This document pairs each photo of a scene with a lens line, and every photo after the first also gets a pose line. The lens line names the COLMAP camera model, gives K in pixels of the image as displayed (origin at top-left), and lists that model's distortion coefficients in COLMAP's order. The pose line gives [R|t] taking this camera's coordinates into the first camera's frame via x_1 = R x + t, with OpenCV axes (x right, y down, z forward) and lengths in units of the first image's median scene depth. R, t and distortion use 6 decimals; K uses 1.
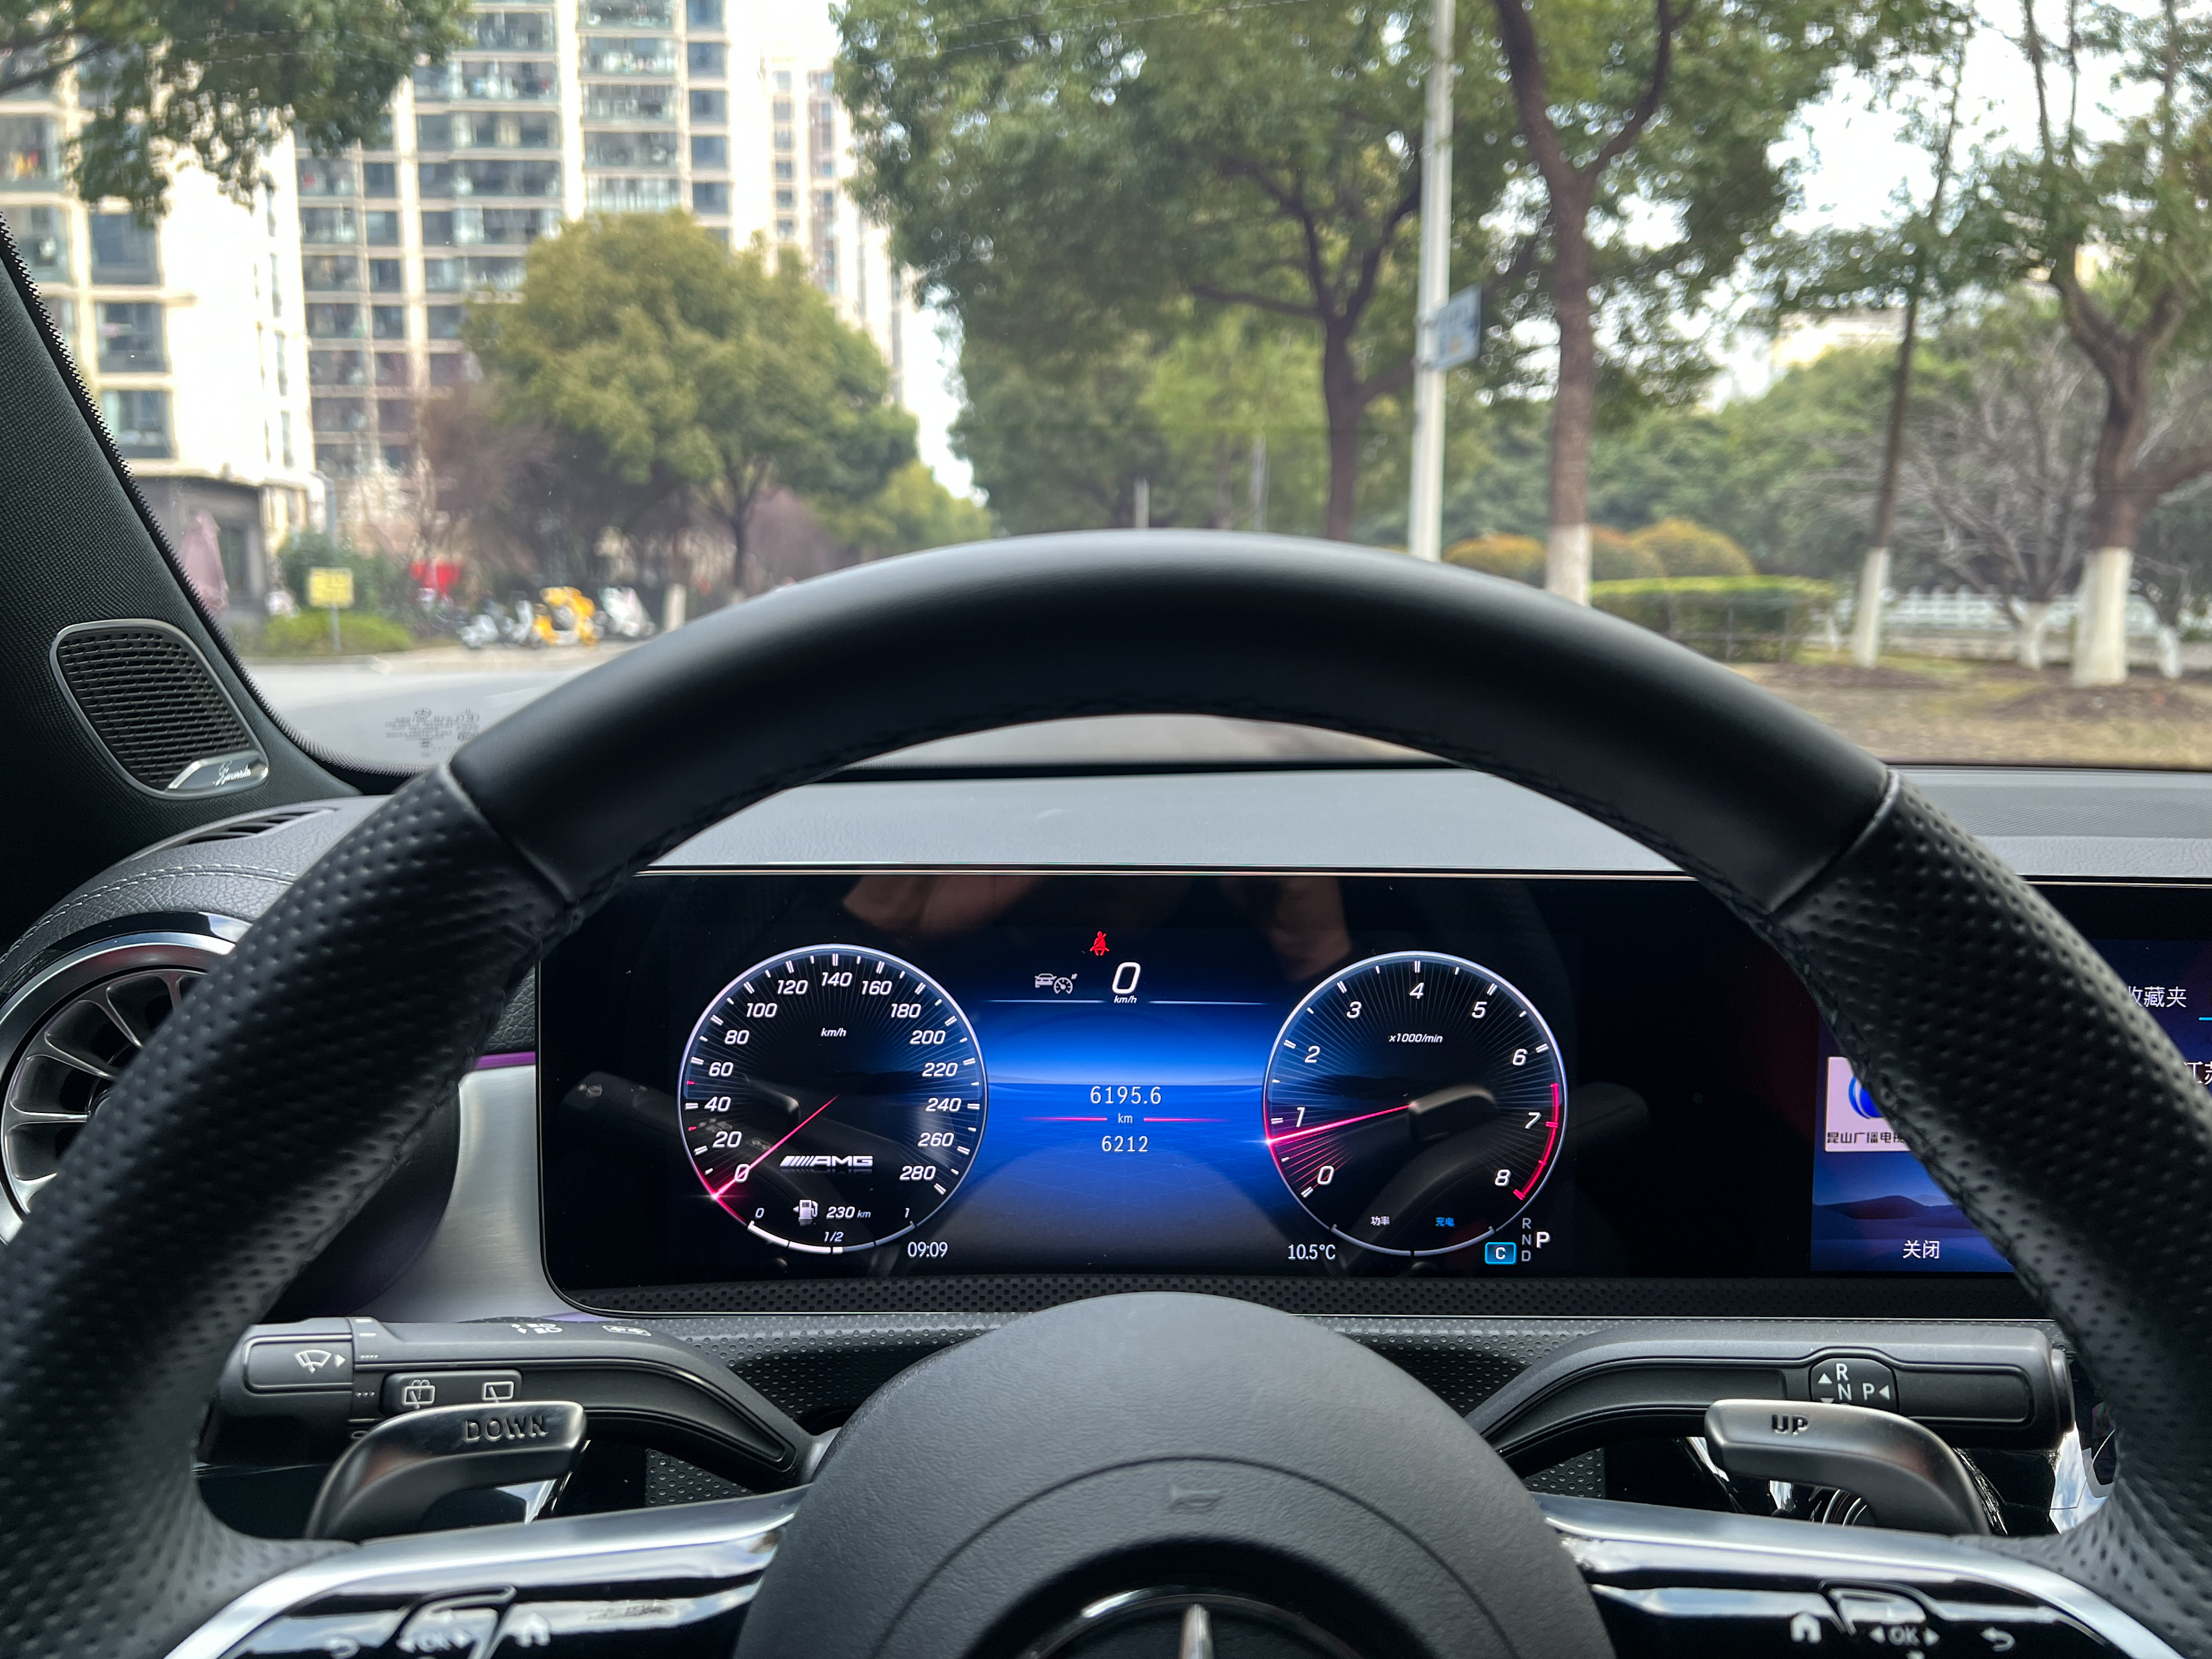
lens RADIAL K [[1733.0, 0, 1106.0], [0, 1733.0, 829.5], [0, 0, 1]] dist [0.118692, -0.260436]
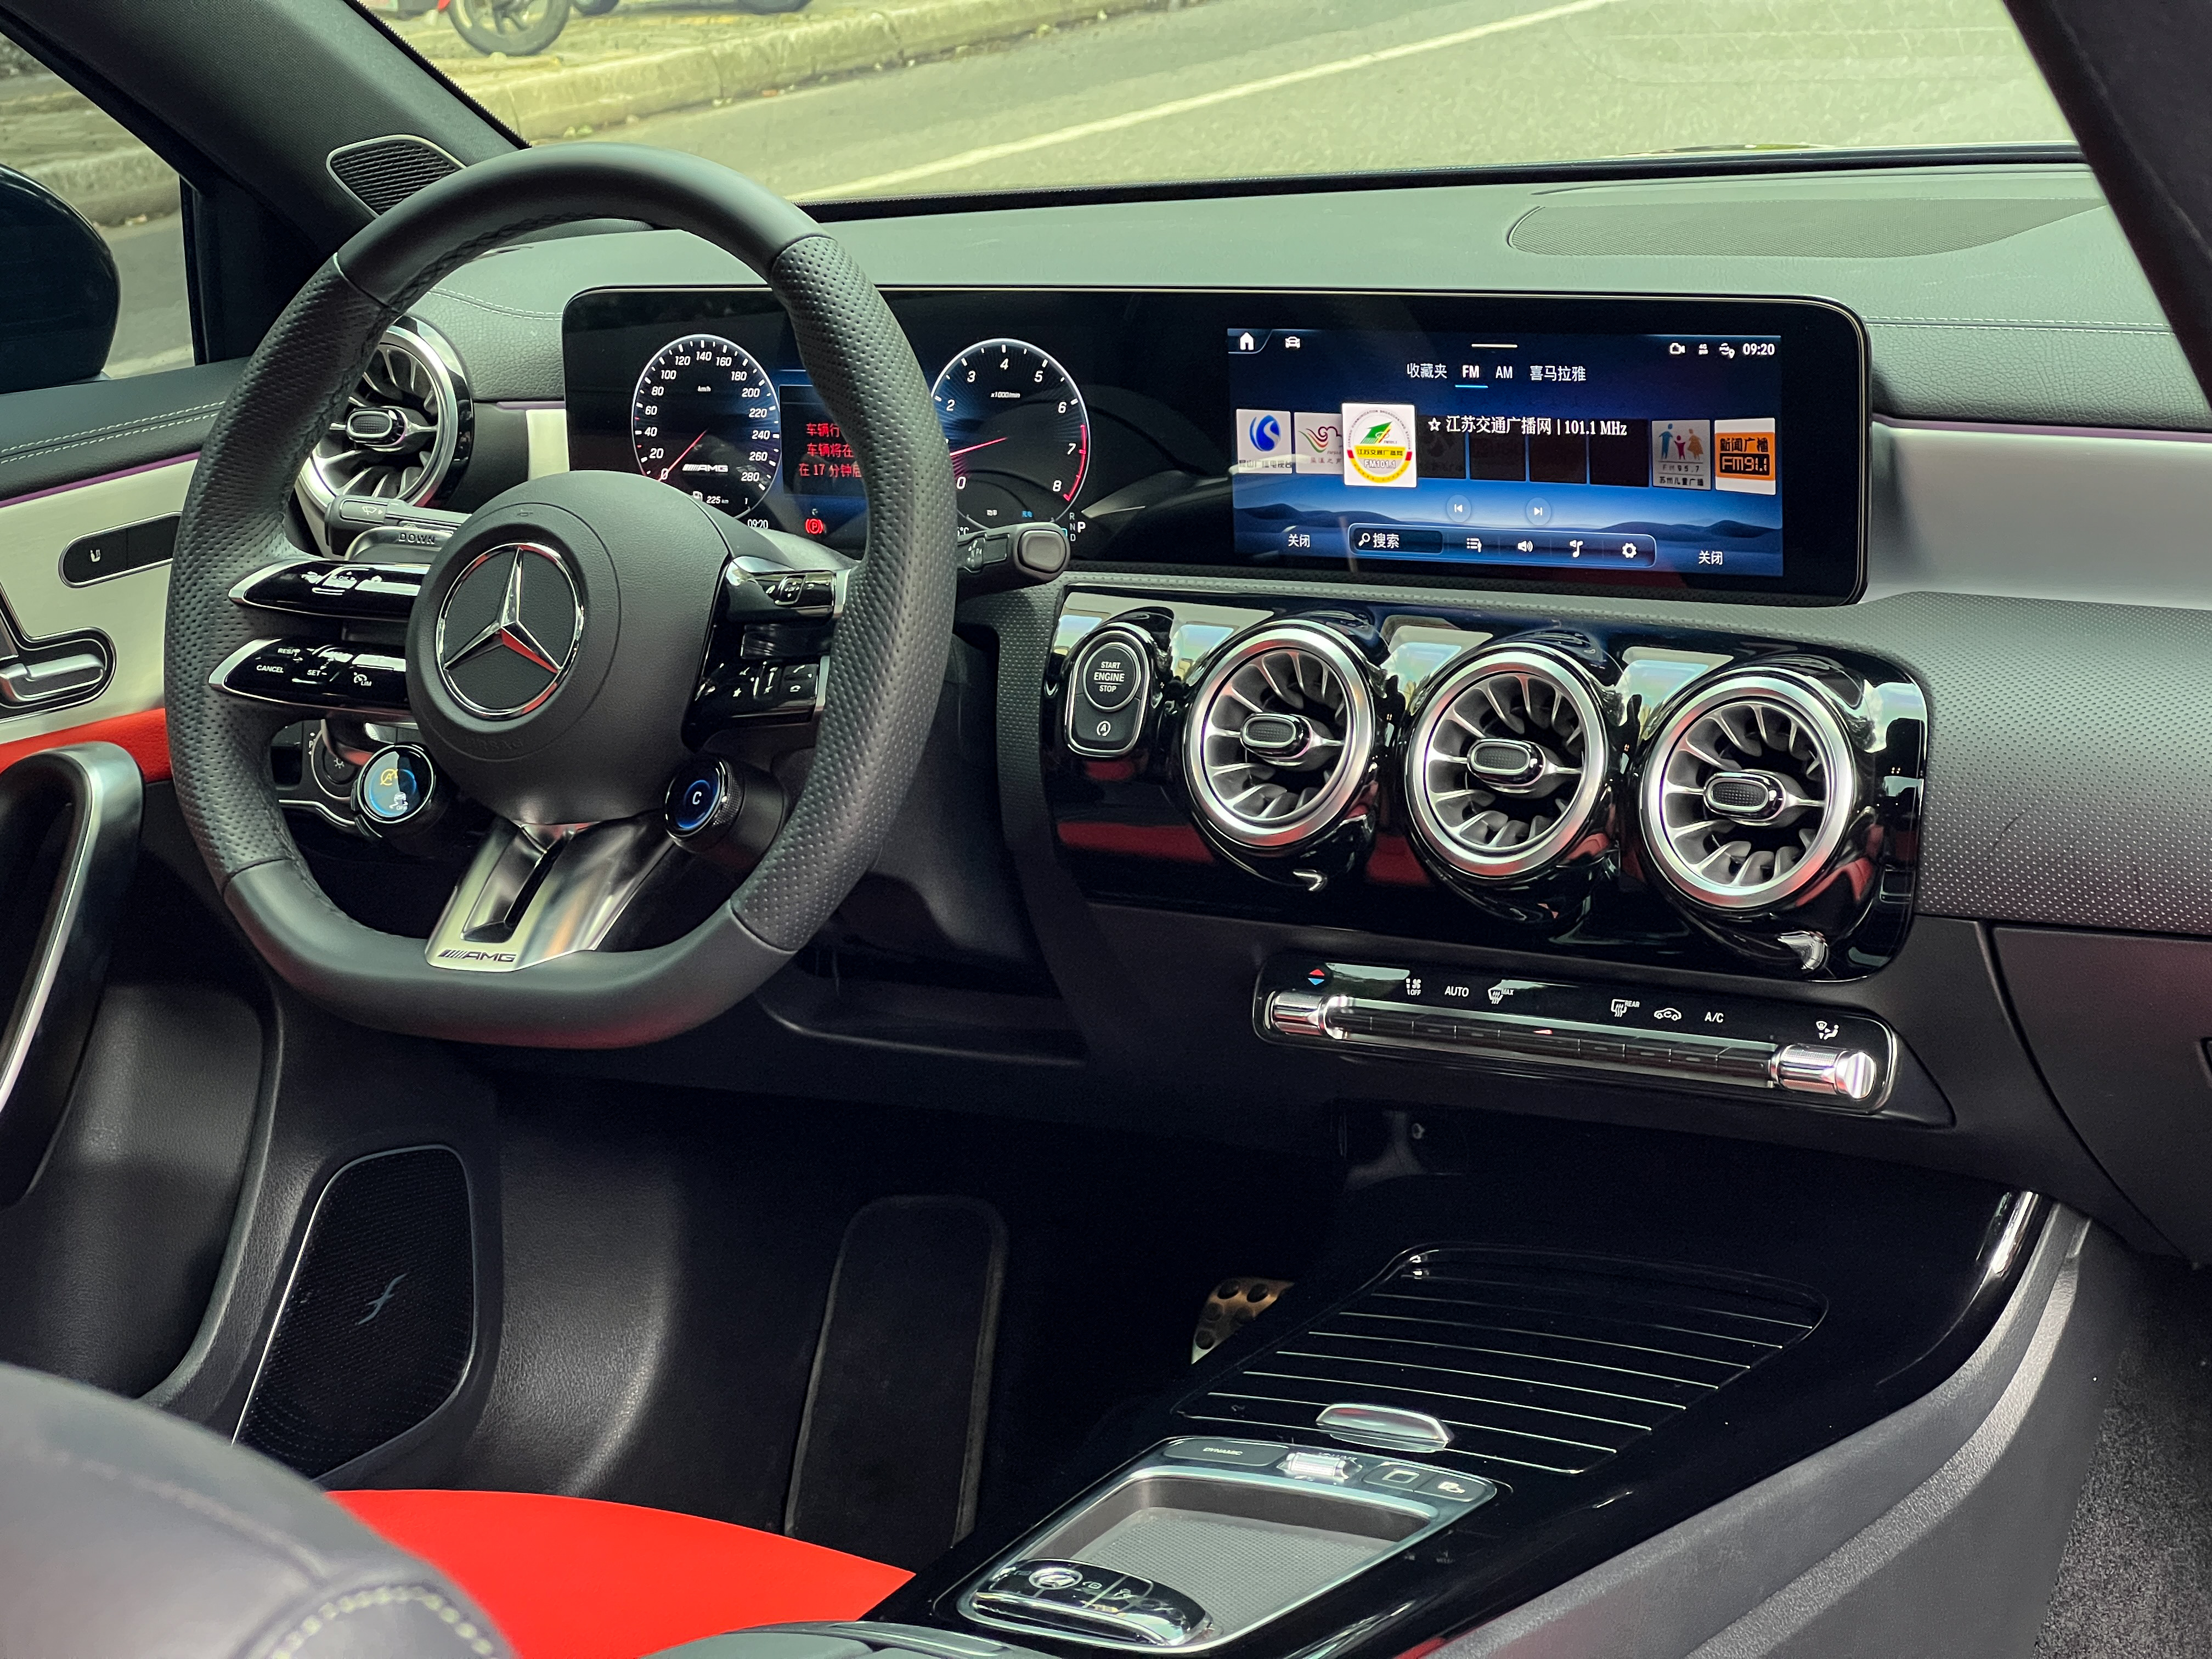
lens RADIAL K [[4956.3, 0, 1106.1], [0, 4956.3, 794.7], [0, 0, 1]] dist [-0.375355, 8.942283]
pose [[0.826201, 0.051633, -0.561005, 2.736429], [0.017543, 0.992951, 0.117223, -0.040622], [0.563103, -0.106692, 0.819471, -2.584431]]
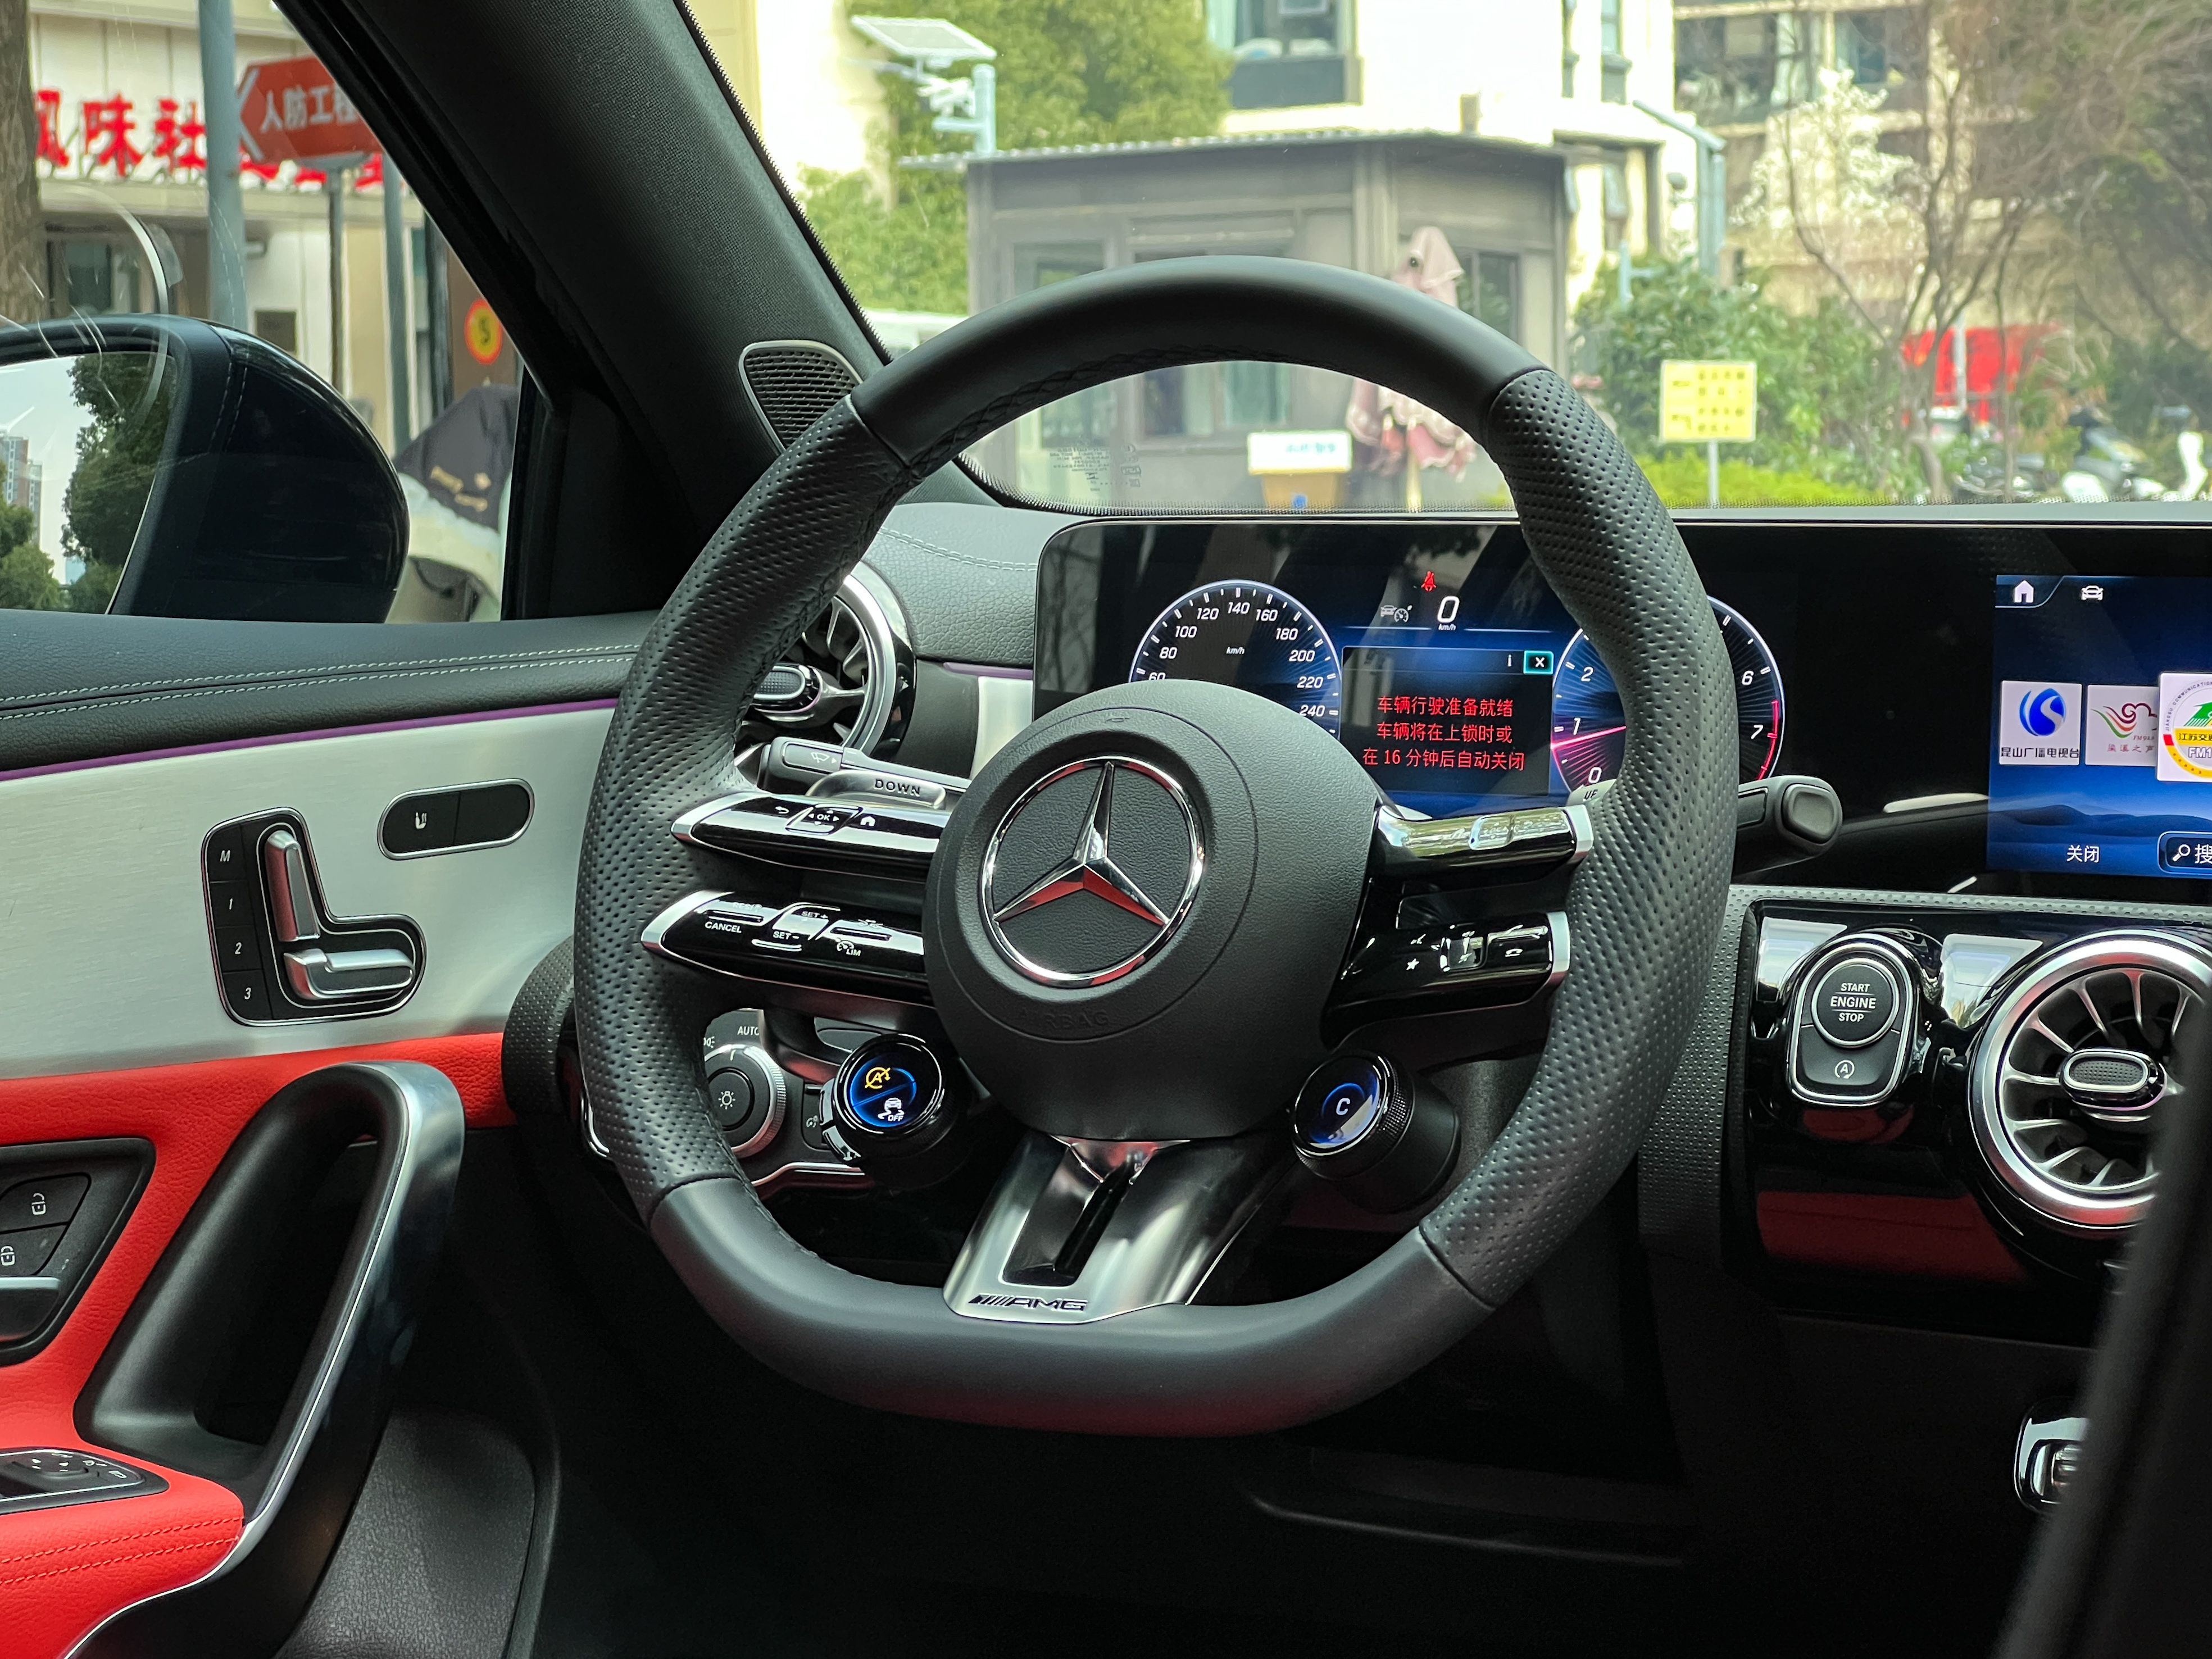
lens RADIAL K [[5169.2, 0, 1106.0], [0, 5169.2, 829.5], [0, 0, 1]] dist [-0.221252, 7.709574]
pose [[0.858487, 0.022796, -0.512329, 1.665967], [-0.049535, 0.998026, -0.038597, 0.391470], [0.510438, 0.058513, 0.857922, -2.225290]]
